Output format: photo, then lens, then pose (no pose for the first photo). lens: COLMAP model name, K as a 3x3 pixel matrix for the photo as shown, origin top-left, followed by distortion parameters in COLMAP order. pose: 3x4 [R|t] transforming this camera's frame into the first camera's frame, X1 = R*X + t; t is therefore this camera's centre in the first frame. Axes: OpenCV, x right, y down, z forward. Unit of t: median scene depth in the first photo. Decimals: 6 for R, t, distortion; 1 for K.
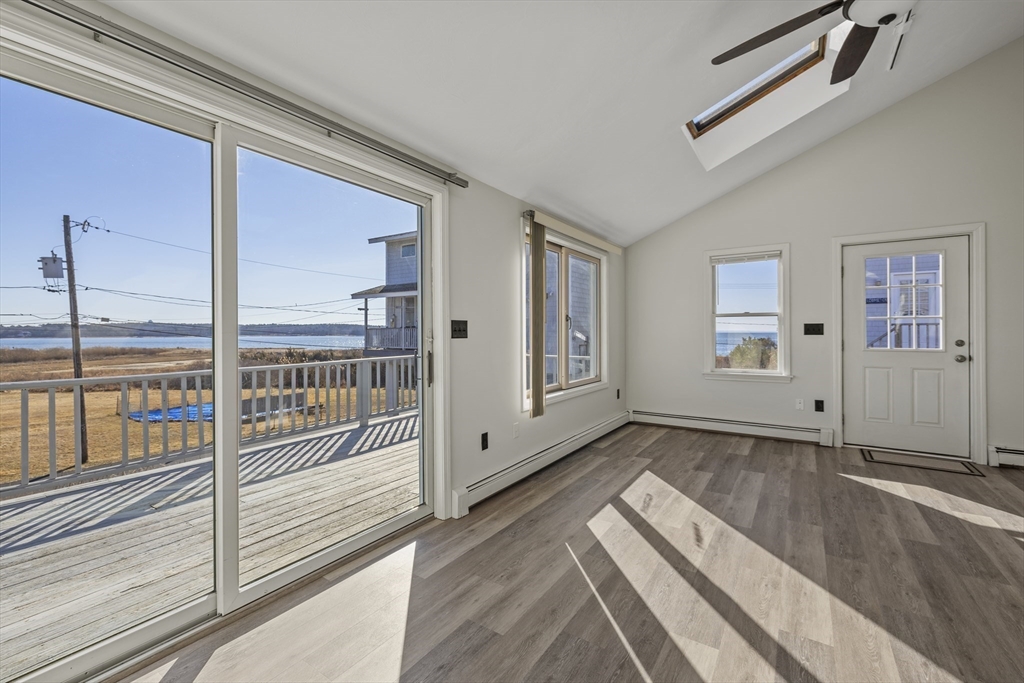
lens RADIAL K [[433.4, 0, 511.8], [0, 433.4, 336.6], [0, 0, 1]] dist [-0.001448, -0.000008]
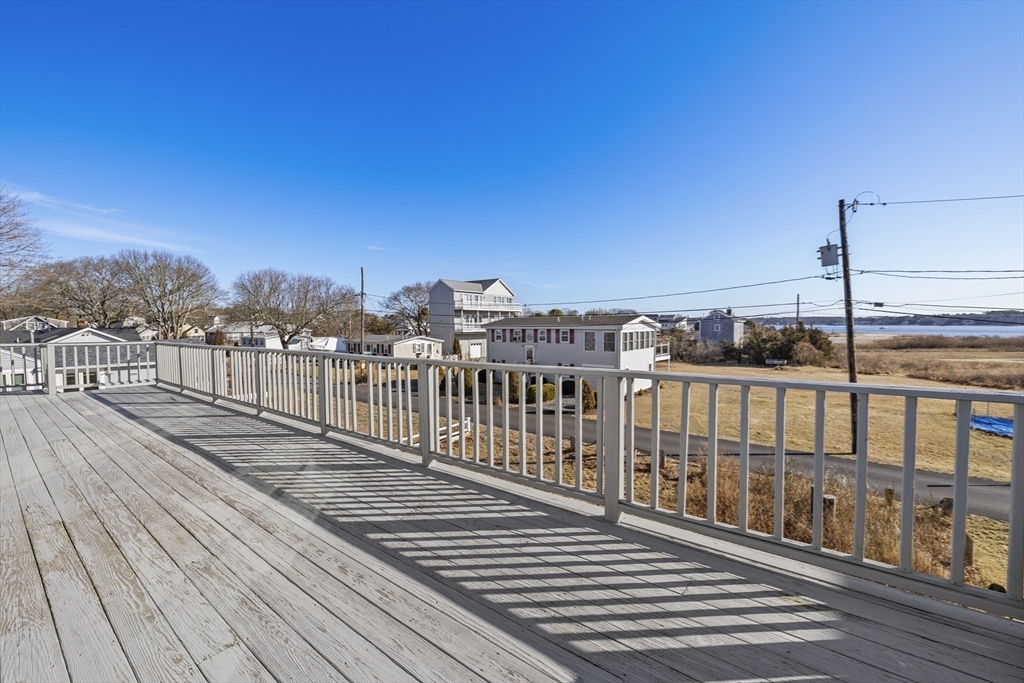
lens RADIAL K [[433.4, 0, 512.0], [0, 433.4, 341.8], [0, 0, 1]] dist [-0.001448, -0.000008]
pose [[-0.102378, 0.042970, -0.993817, 0.038725], [-0.002998, 0.999049, 0.043505, 0.001298], [0.994741, 0.007433, -0.102151, 0.352501]]
